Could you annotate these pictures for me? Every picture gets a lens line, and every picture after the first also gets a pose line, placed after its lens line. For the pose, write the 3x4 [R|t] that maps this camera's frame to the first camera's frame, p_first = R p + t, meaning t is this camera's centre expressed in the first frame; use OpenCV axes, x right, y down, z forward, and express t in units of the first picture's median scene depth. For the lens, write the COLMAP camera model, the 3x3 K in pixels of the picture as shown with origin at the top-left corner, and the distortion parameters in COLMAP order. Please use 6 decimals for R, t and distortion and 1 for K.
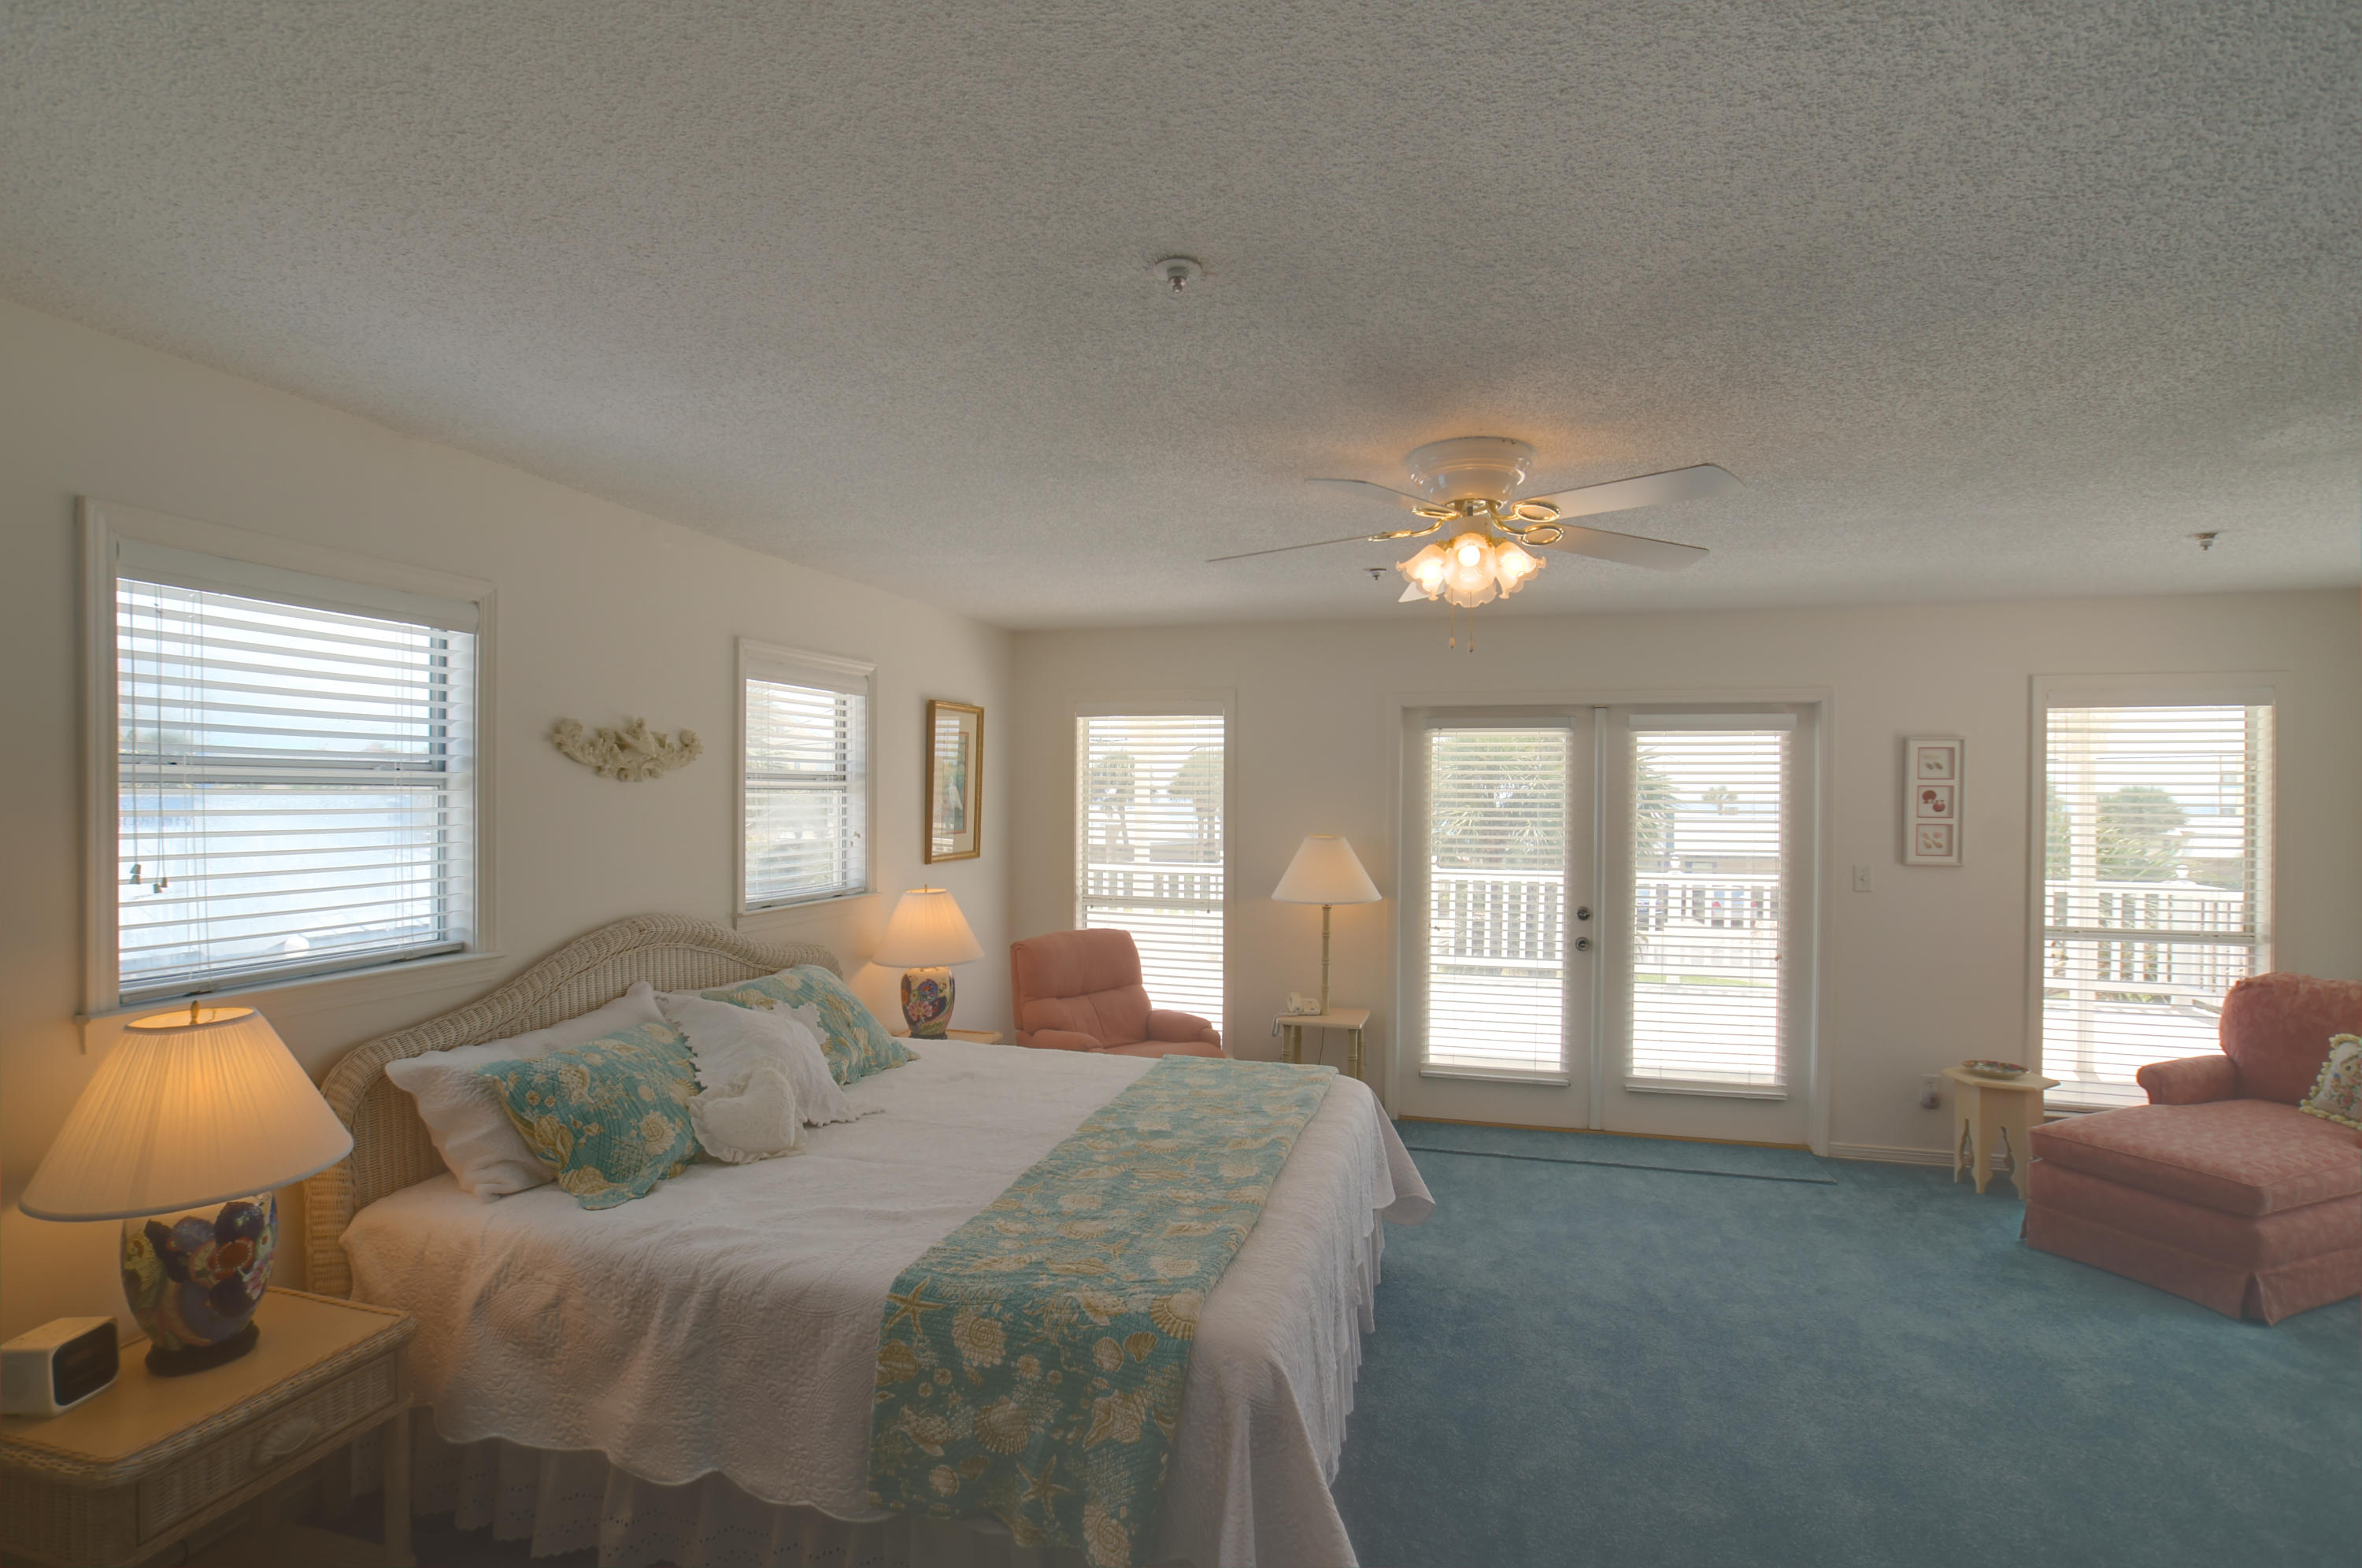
lens RADIAL K [[1127.6, 0, 1149.4], [0, 1127.6, 793.6], [0, 0, 1]] dist [-0.070667, 0.030824]
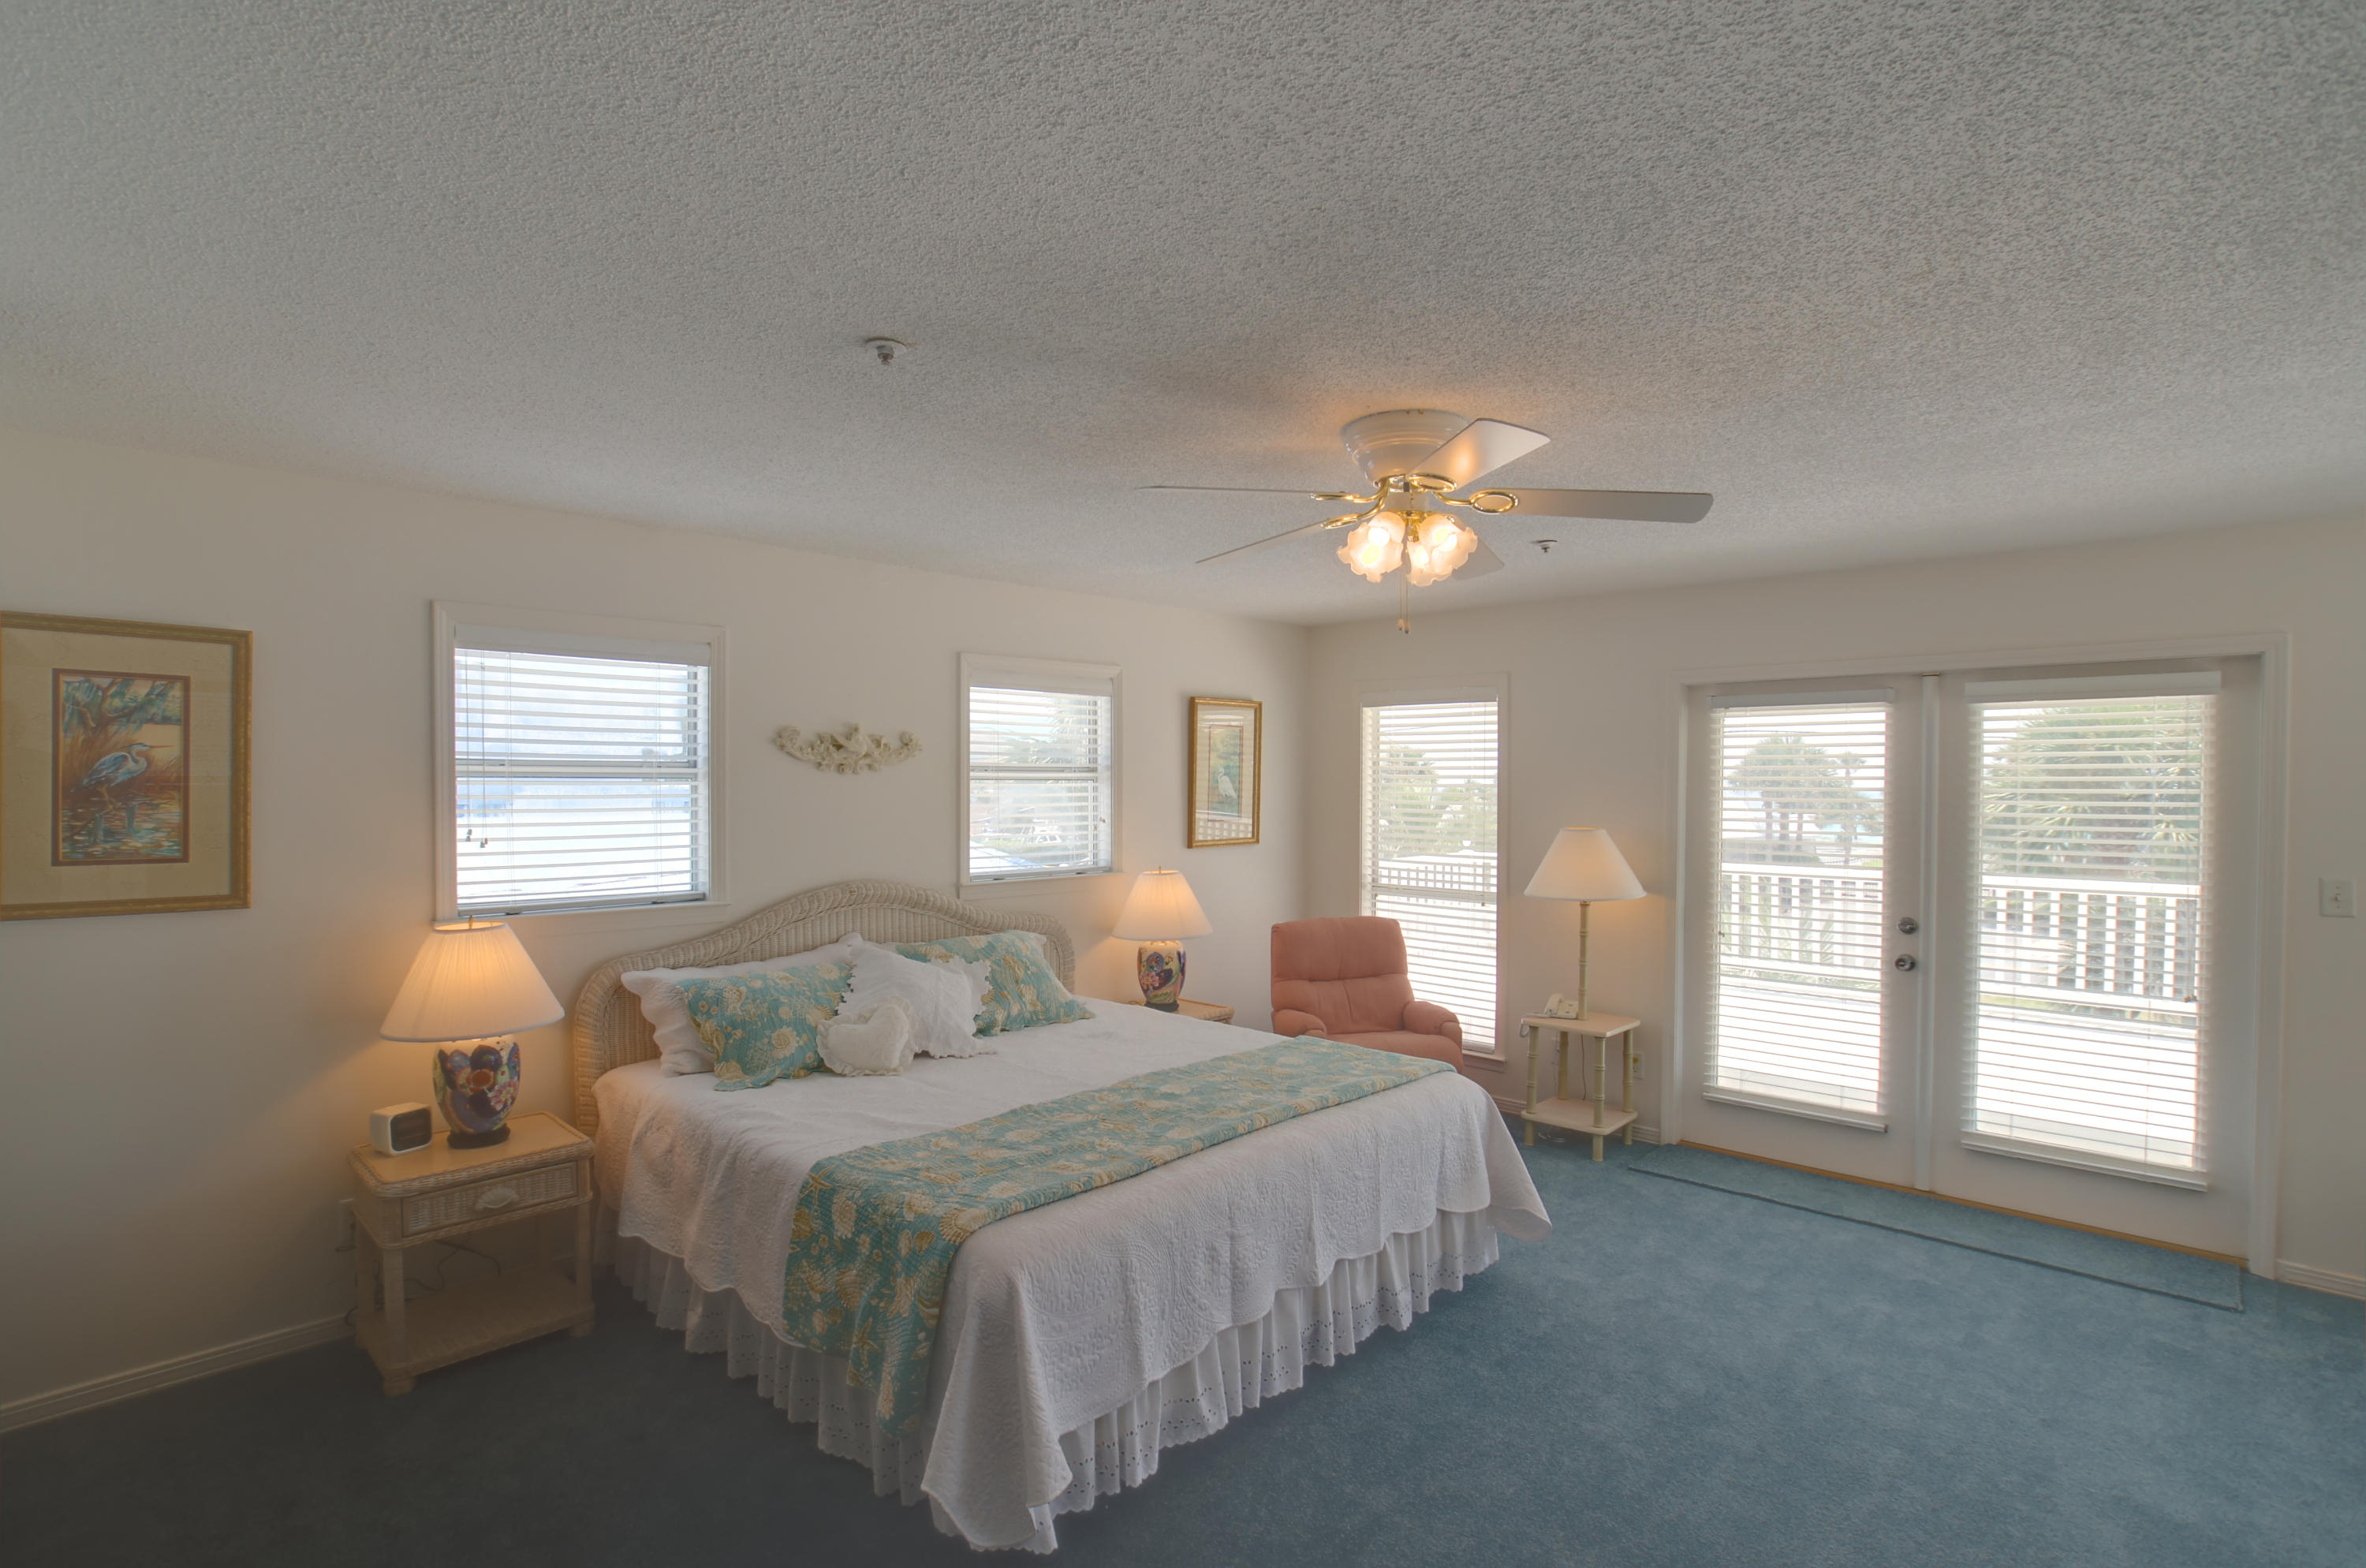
lens RADIAL K [[1129.7, 0, 1151.4], [0, 1129.7, 793.6], [0, 0, 1]] dist [-0.070667, 0.030824]
pose [[0.883350, 0.000178, -0.468714, 0.491922], [0.003182, 0.999975, 0.006378, 0.004632], [0.468703, -0.007126, 0.883327, 0.034955]]
